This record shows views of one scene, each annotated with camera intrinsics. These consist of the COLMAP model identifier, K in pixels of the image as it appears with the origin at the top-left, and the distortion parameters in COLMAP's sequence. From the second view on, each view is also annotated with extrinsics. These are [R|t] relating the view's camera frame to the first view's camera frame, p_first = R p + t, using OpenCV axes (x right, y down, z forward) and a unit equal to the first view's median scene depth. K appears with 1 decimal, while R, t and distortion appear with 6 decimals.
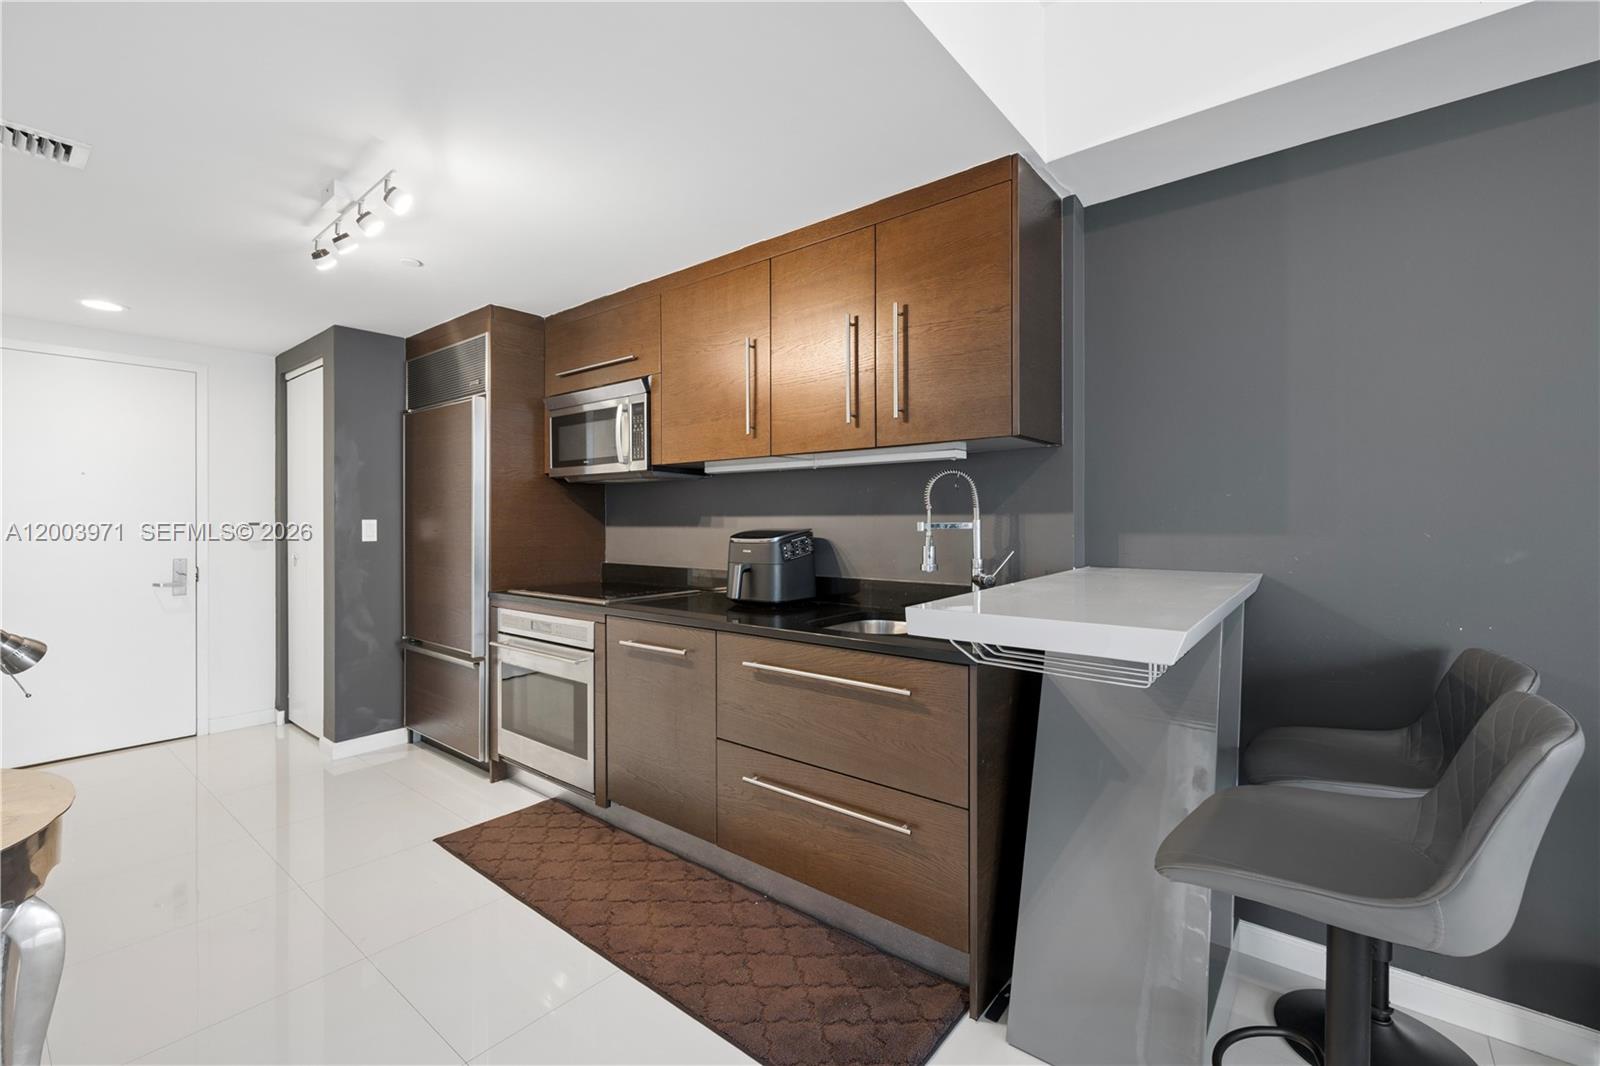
lens RADIAL K [[694.9, 0, 797.3], [0, 694.9, 517.6], [0, 0, 1]] dist [-0.001423, -0.000076]
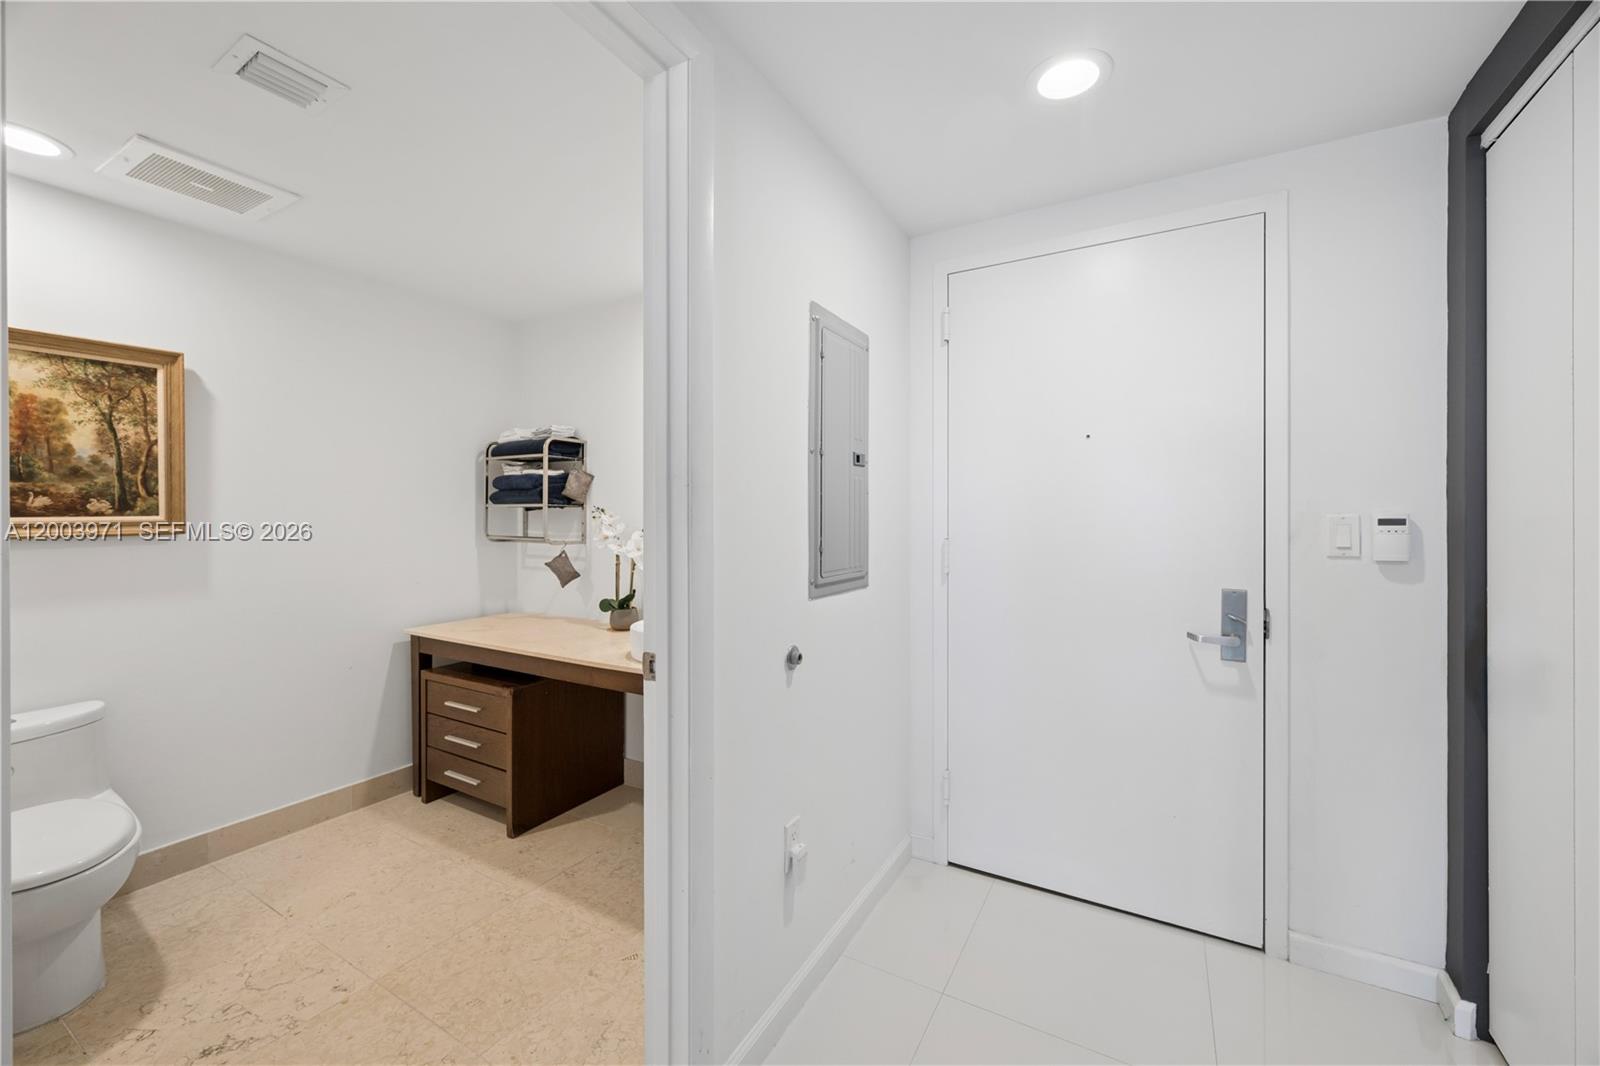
lens RADIAL K [[634.6, 0, 792.8], [0, 634.6, 520.1], [0, 0, 1]] dist [-0.002478, 0.000144]
pose [[0.165732, 0.006371, -0.986150, -0.615963], [0.005055, 0.999961, 0.007309, 0.004392], [0.986158, -0.006196, 0.165693, 0.766559]]
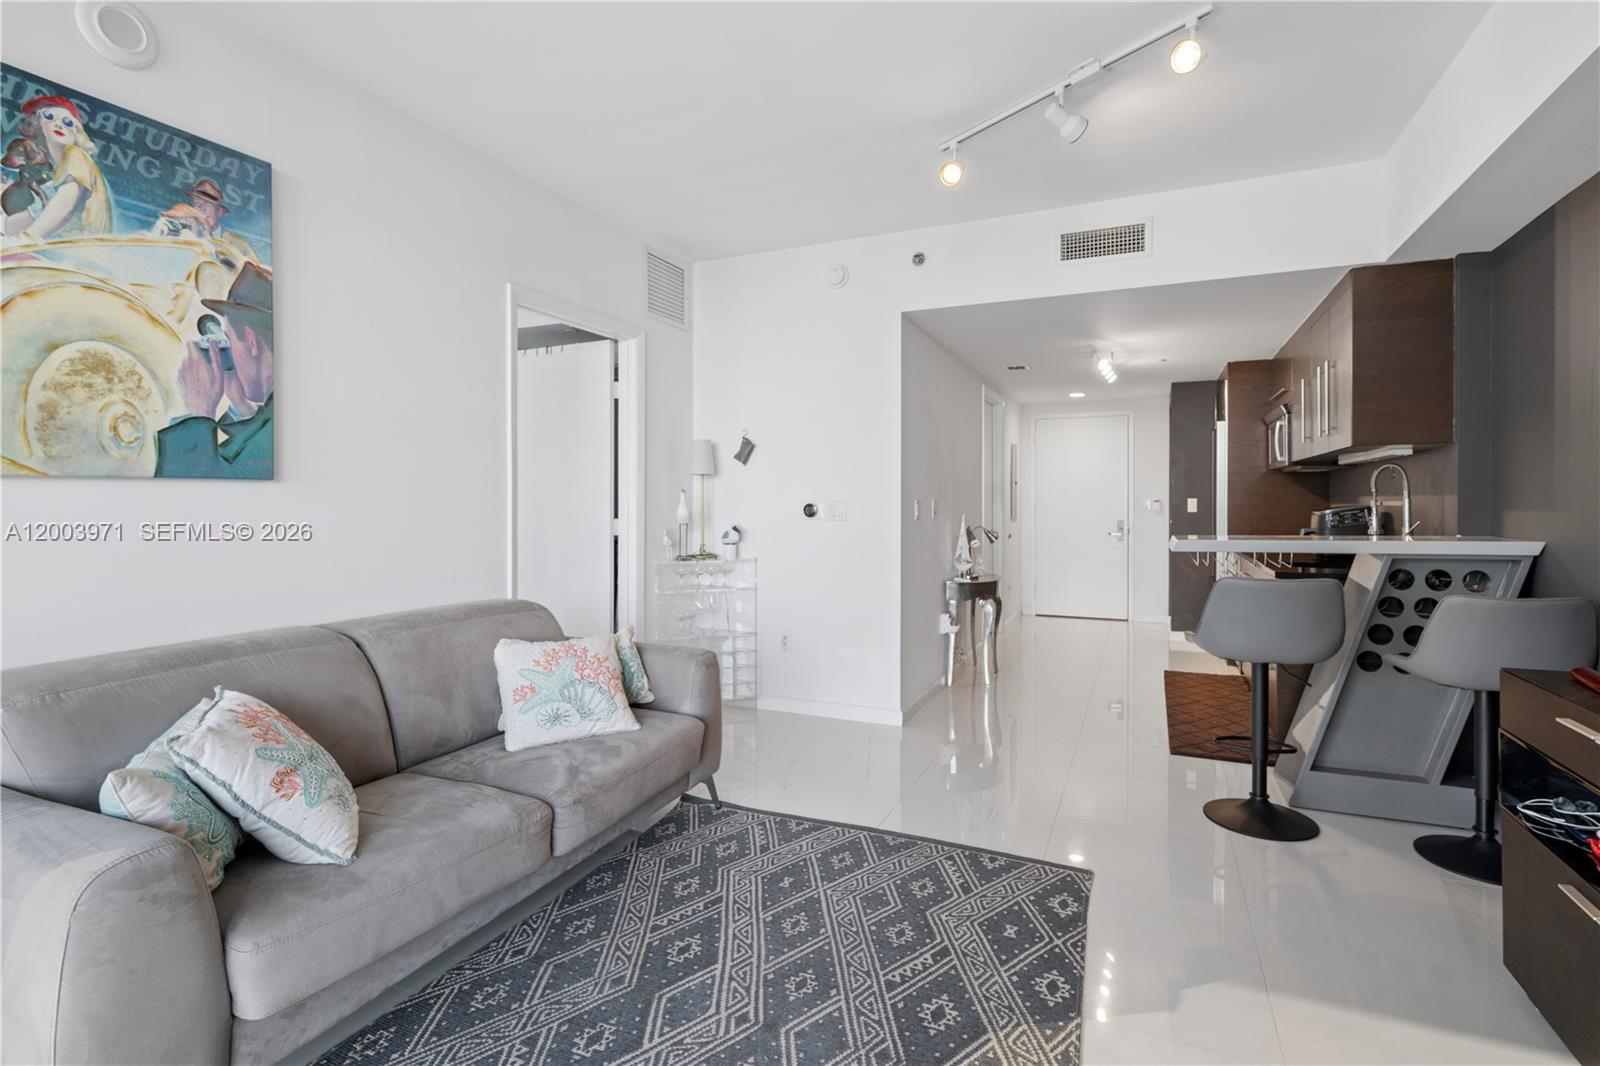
lens RADIAL K [[768.6, 0, 798.7], [0, 768.6, 507.2], [0, 0, 1]] dist [-0.001218, -0.000797]
pose [[0.260799, 0.010081, -0.965341, 1.038568], [0.005091, 0.999917, 0.011817, -0.003393], [0.965380, -0.007996, 0.260726, -0.415658]]
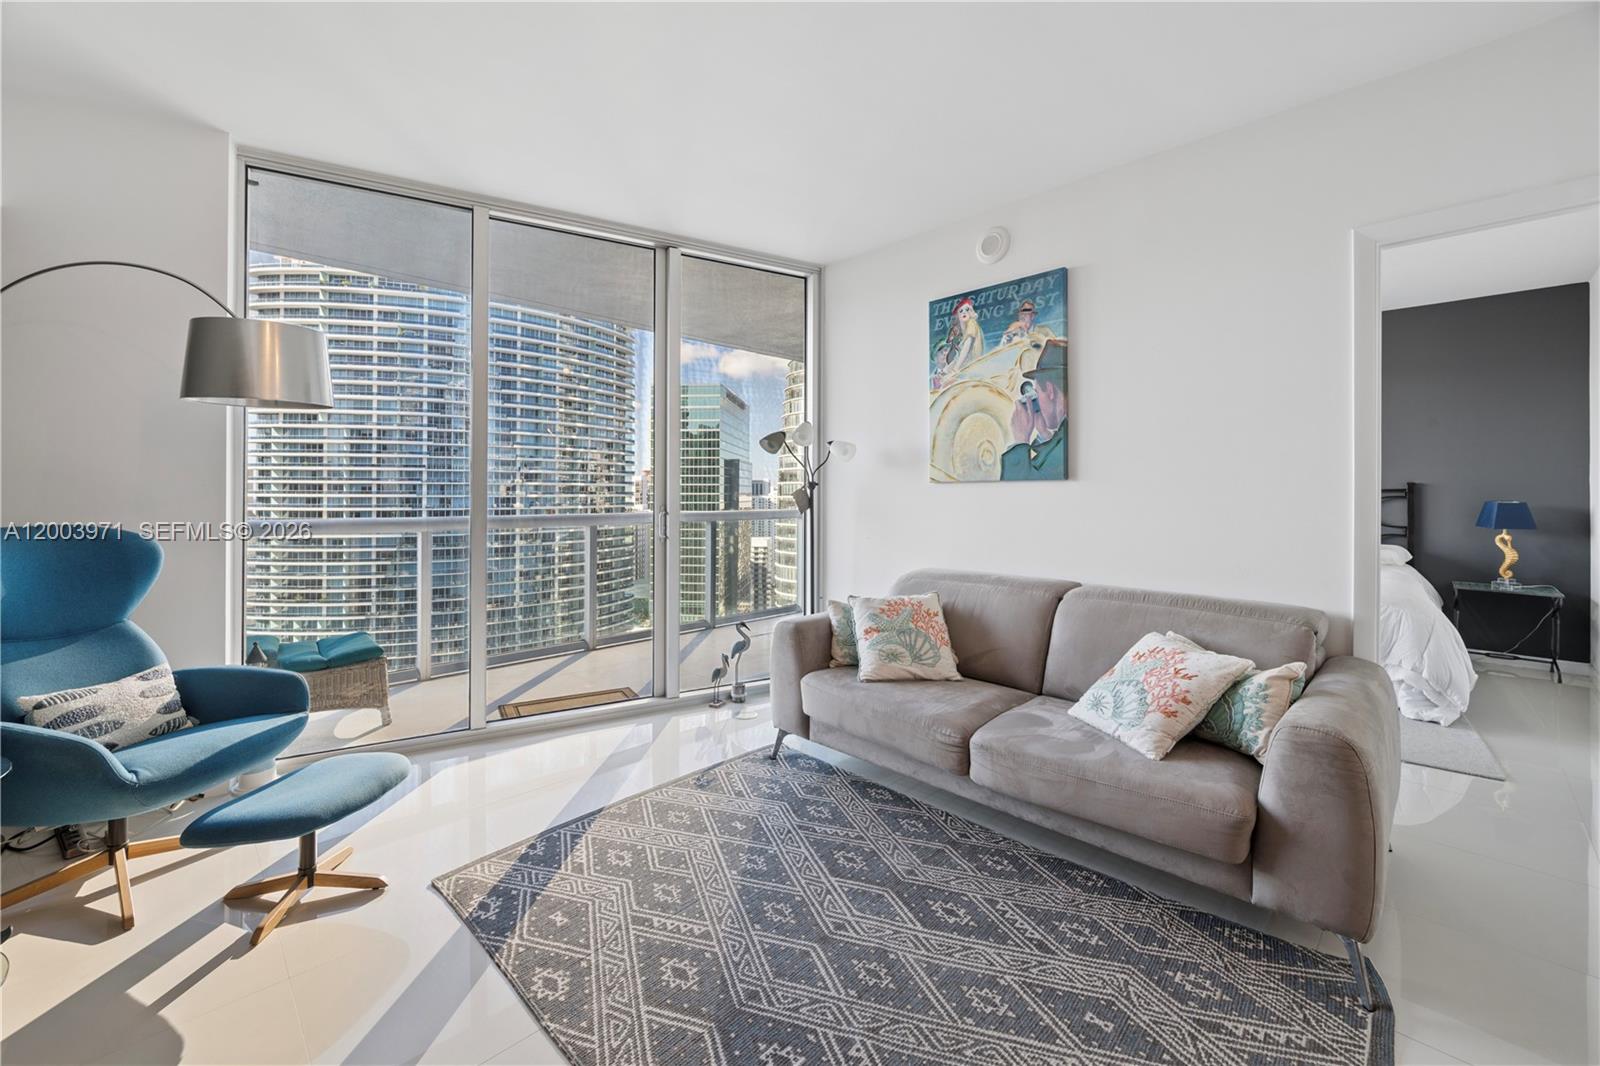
lens RADIAL K [[644.9, 0, 791.3], [0, 644.9, 490.1], [0, 0, 1]] dist [-0.001346, -0.000333]
pose [[-0.994144, 0.001896, 0.108045, 0.452431], [0.000770, 0.999945, -0.010465, 0.001250], [-0.108059, -0.010320, -0.994091, 0.278008]]
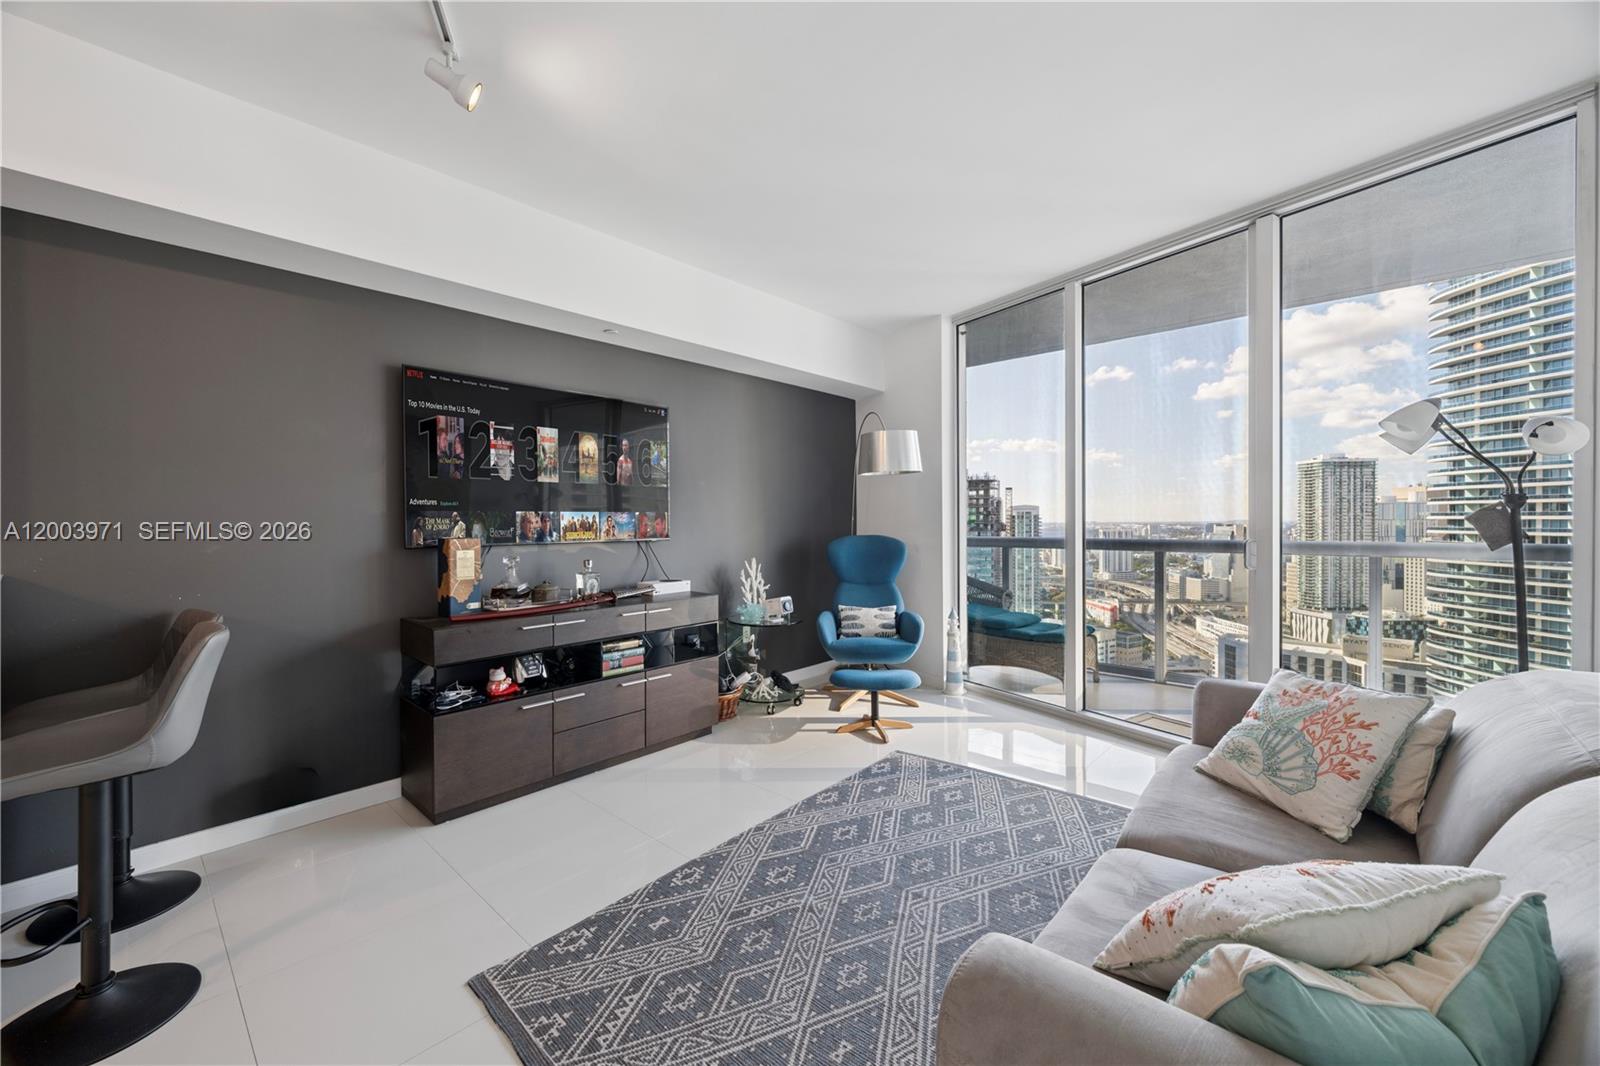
lens RADIAL K [[627.7, 0, 798.2], [0, 627.7, 527.9], [0, 0, 1]] dist [0.000333, -0.000042]
pose [[0.046346, -0.009830, 0.998877, -0.182476], [0.003262, 0.999948, 0.009689, -0.000099], [-0.998920, 0.002810, 0.046376, -0.216133]]
